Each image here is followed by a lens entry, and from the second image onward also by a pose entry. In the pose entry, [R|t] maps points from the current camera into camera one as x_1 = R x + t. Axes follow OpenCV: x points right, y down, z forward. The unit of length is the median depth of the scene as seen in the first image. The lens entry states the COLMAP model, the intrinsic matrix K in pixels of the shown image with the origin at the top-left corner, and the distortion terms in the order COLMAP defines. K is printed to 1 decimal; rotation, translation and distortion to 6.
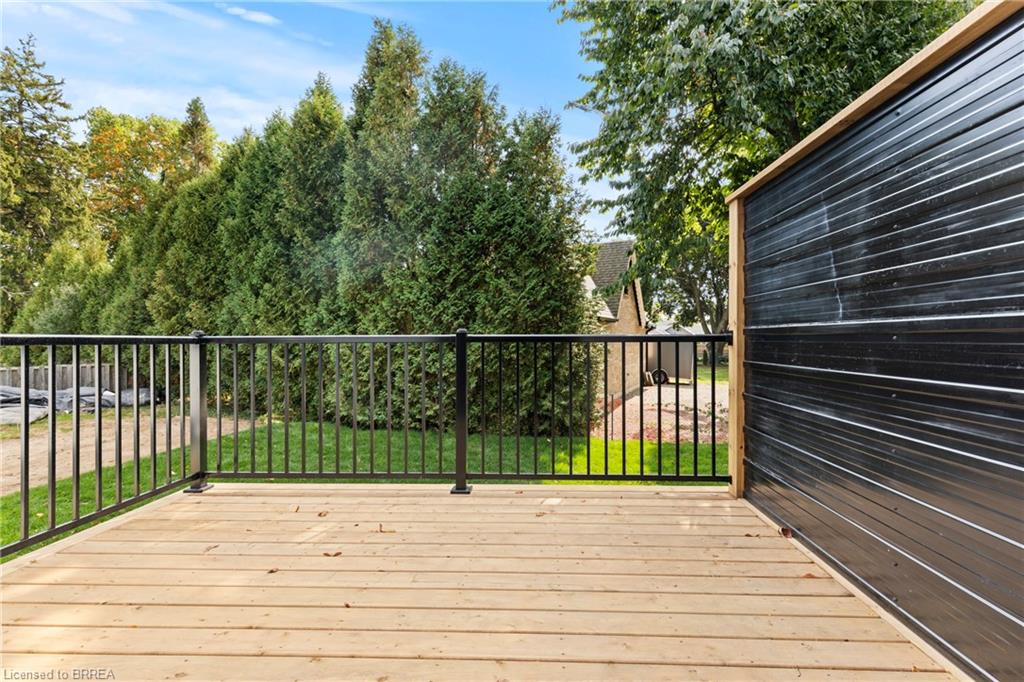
lens RADIAL K [[465.4, 0, 520.2], [0, 465.4, 347.3], [0, 0, 1]] dist [0.003313, -0.000882]
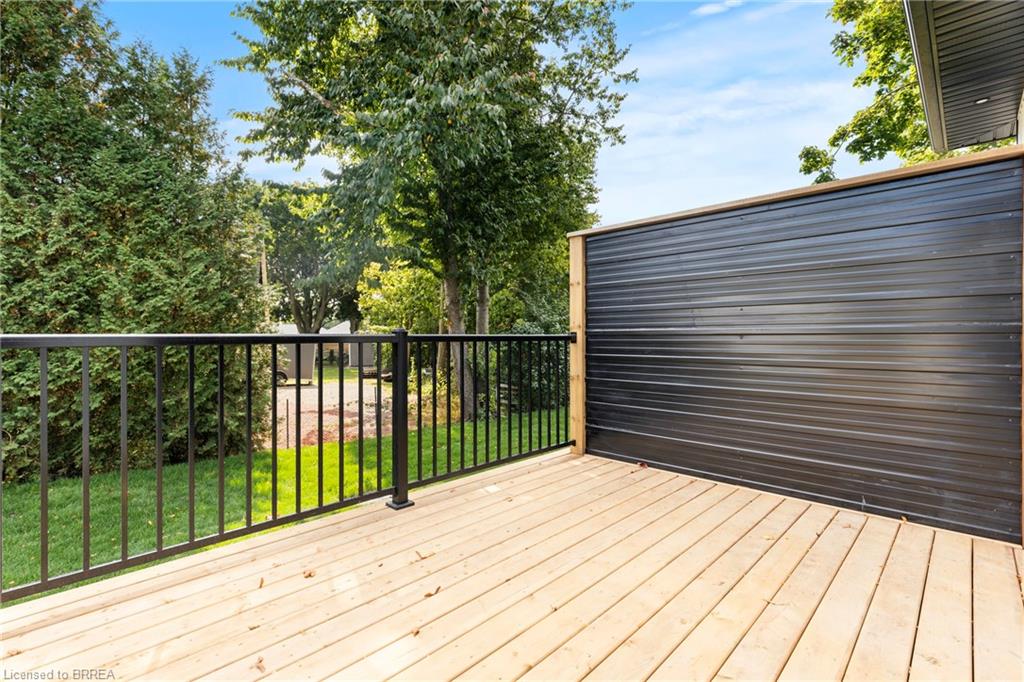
lens RADIAL K [[465.4, 0, 506.8], [0, 465.4, 340.6], [0, 0, 1]] dist [0.003313, -0.000882]
pose [[0.678220, -0.004669, 0.734844, -0.199864], [0.014447, 0.999871, -0.006981, -0.001533], [-0.734717, 0.015351, 0.678200, 0.067792]]
